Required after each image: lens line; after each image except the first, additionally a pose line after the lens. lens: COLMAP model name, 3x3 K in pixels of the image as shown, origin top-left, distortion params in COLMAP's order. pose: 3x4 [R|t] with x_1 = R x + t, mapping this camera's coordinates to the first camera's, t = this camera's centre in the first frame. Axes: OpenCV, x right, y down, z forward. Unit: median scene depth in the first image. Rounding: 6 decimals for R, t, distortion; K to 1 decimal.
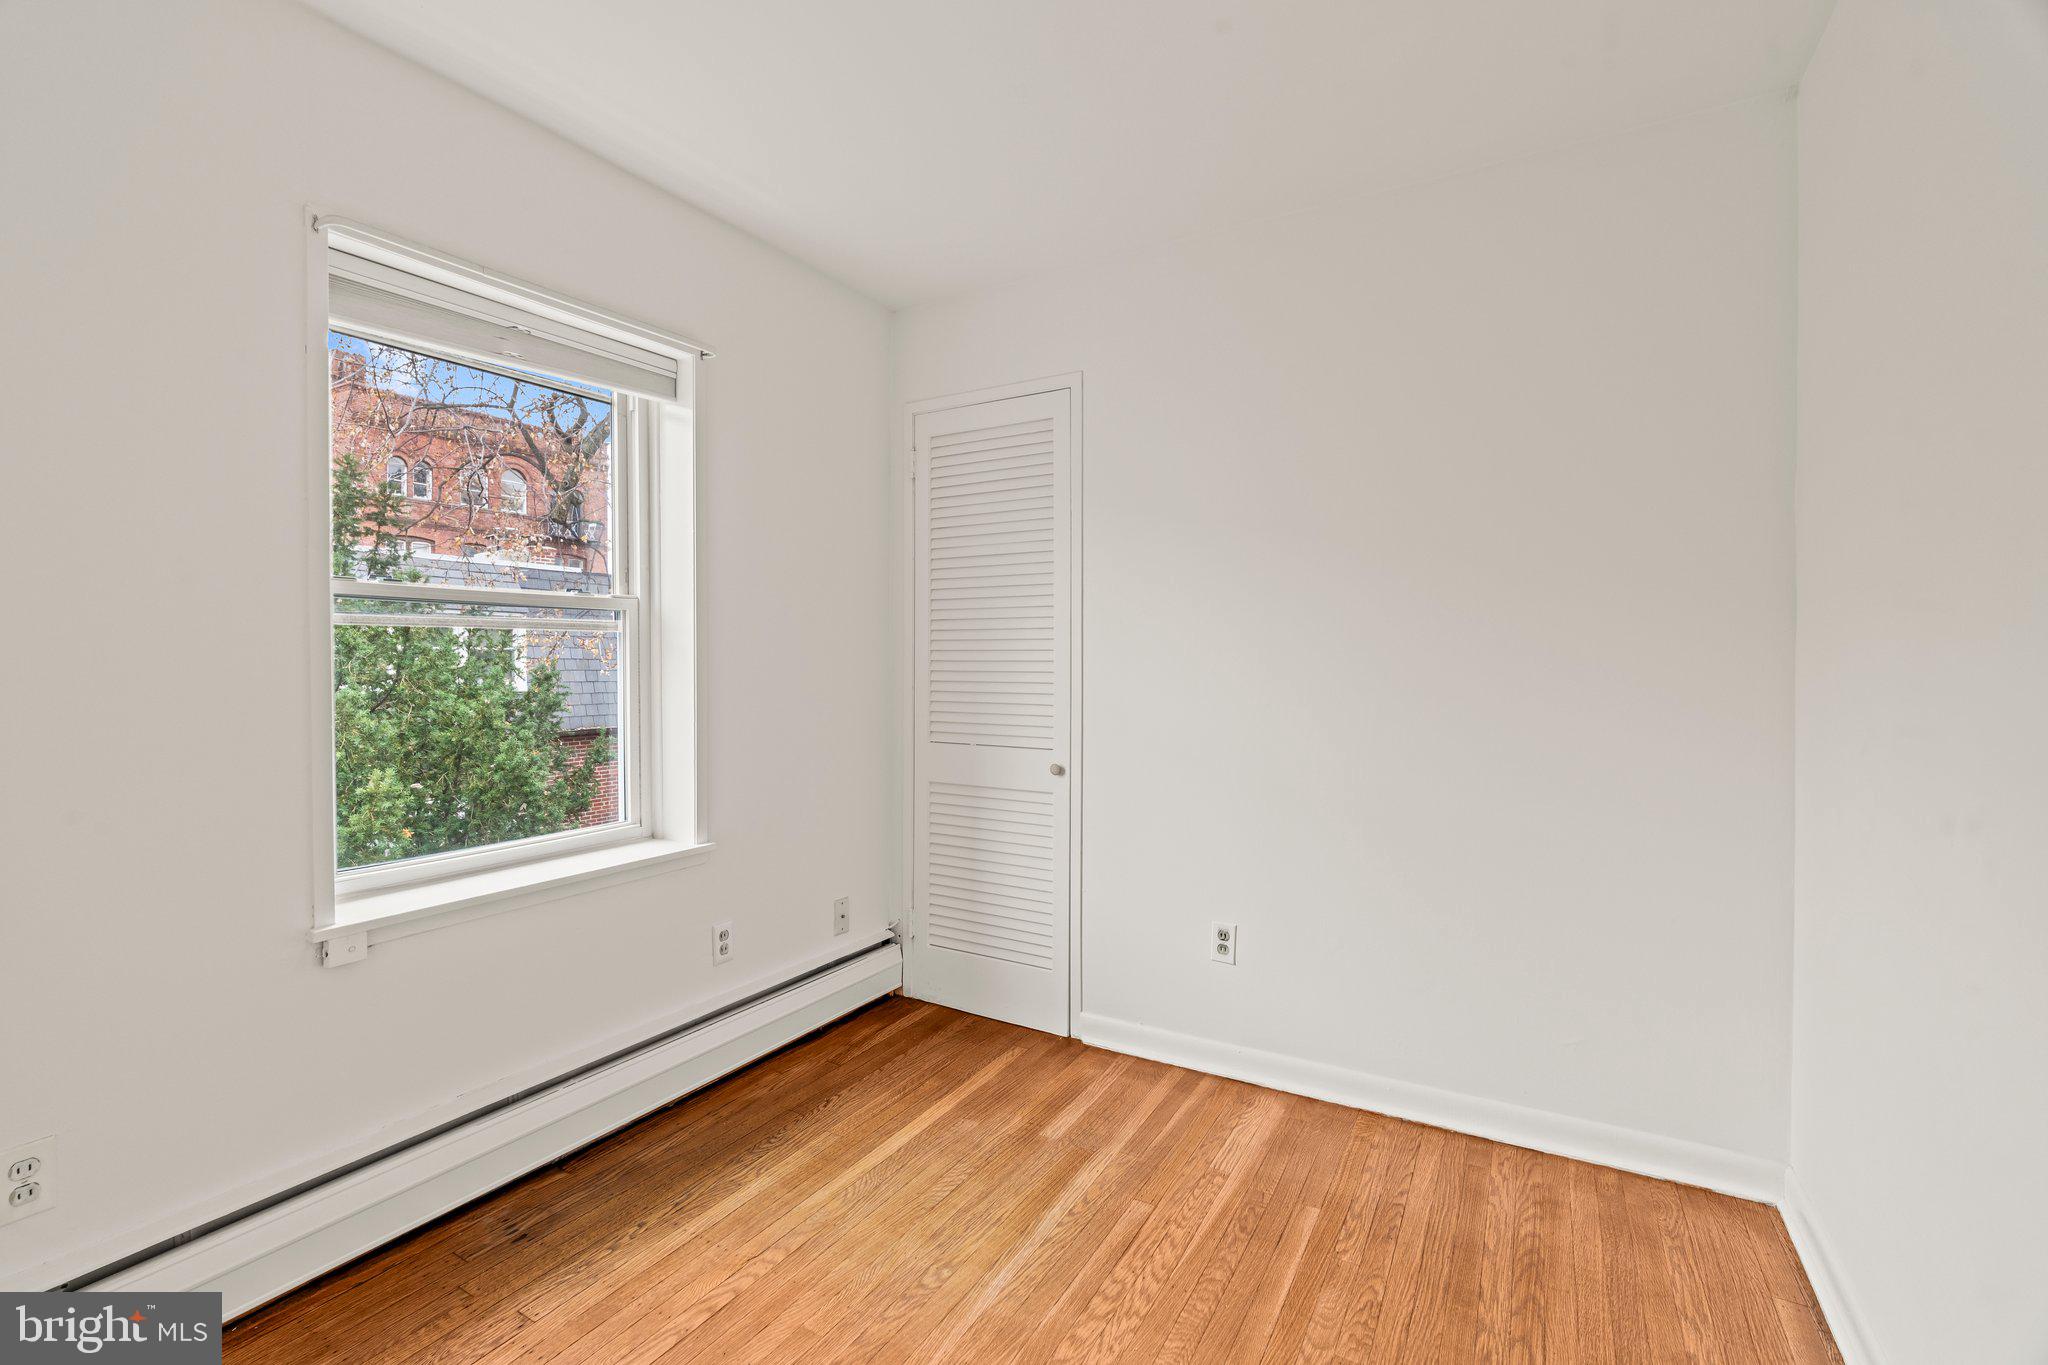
lens RADIAL K [[957.3, 0, 1012.5], [0, 957.3, 680.6], [0, 0, 1]] dist [0.009352, 0.000076]
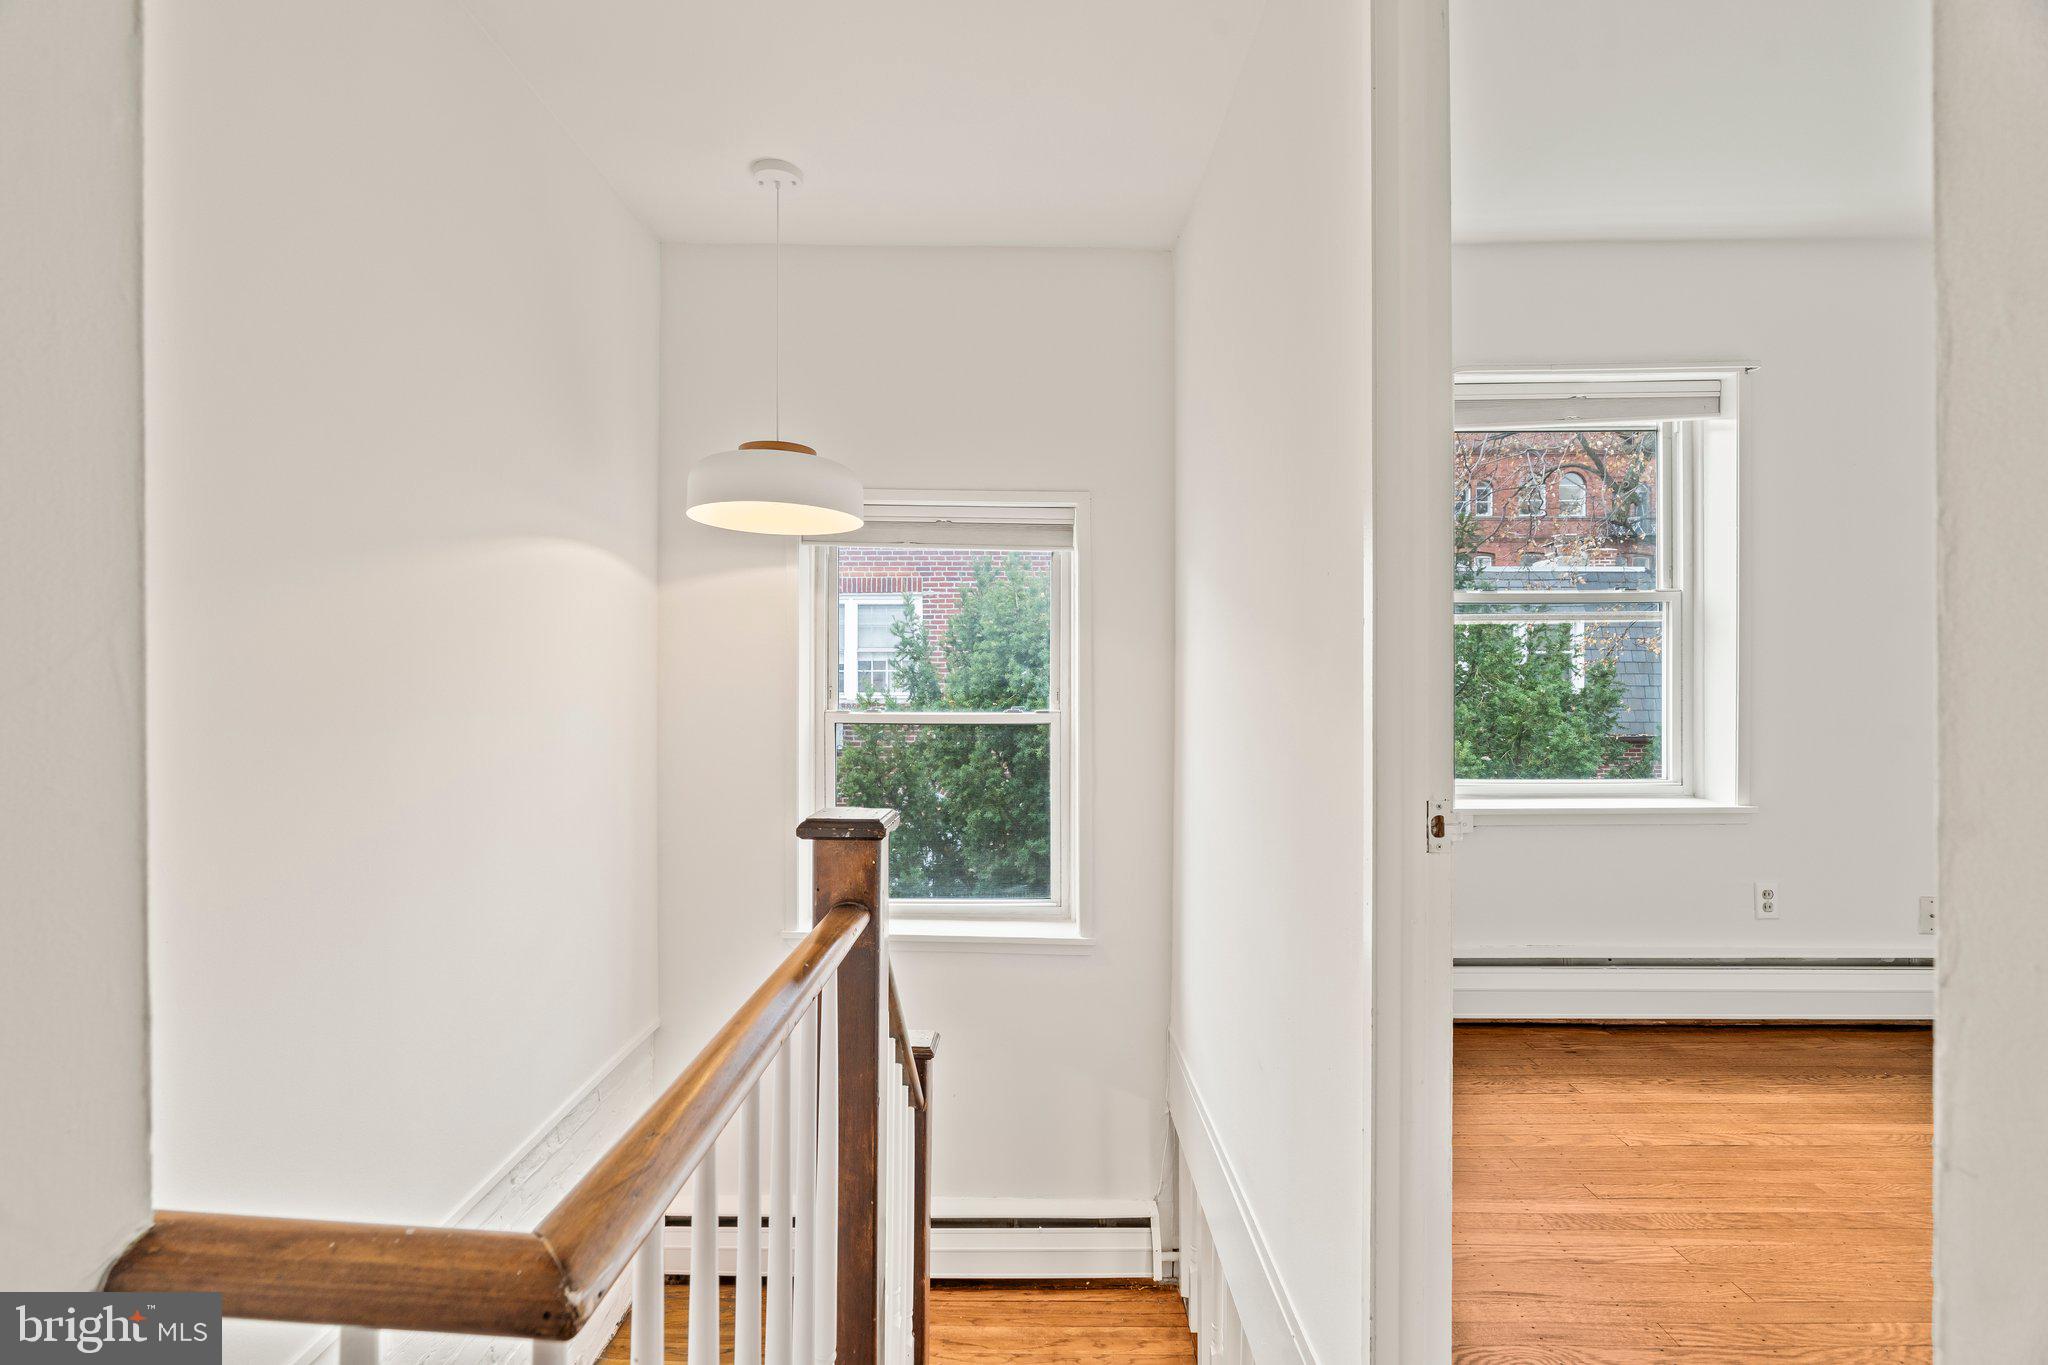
lens RADIAL K [[922.0, 0, 989.8], [0, 922.0, 672.4], [0, 0, 1]] dist [-0.012873, 0.000333]
pose [[0.502983, 0.002751, -0.864292, 0.091042], [-0.014355, 0.999884, -0.005171, 0.019303], [0.864177, 0.015008, 0.502964, -0.175483]]
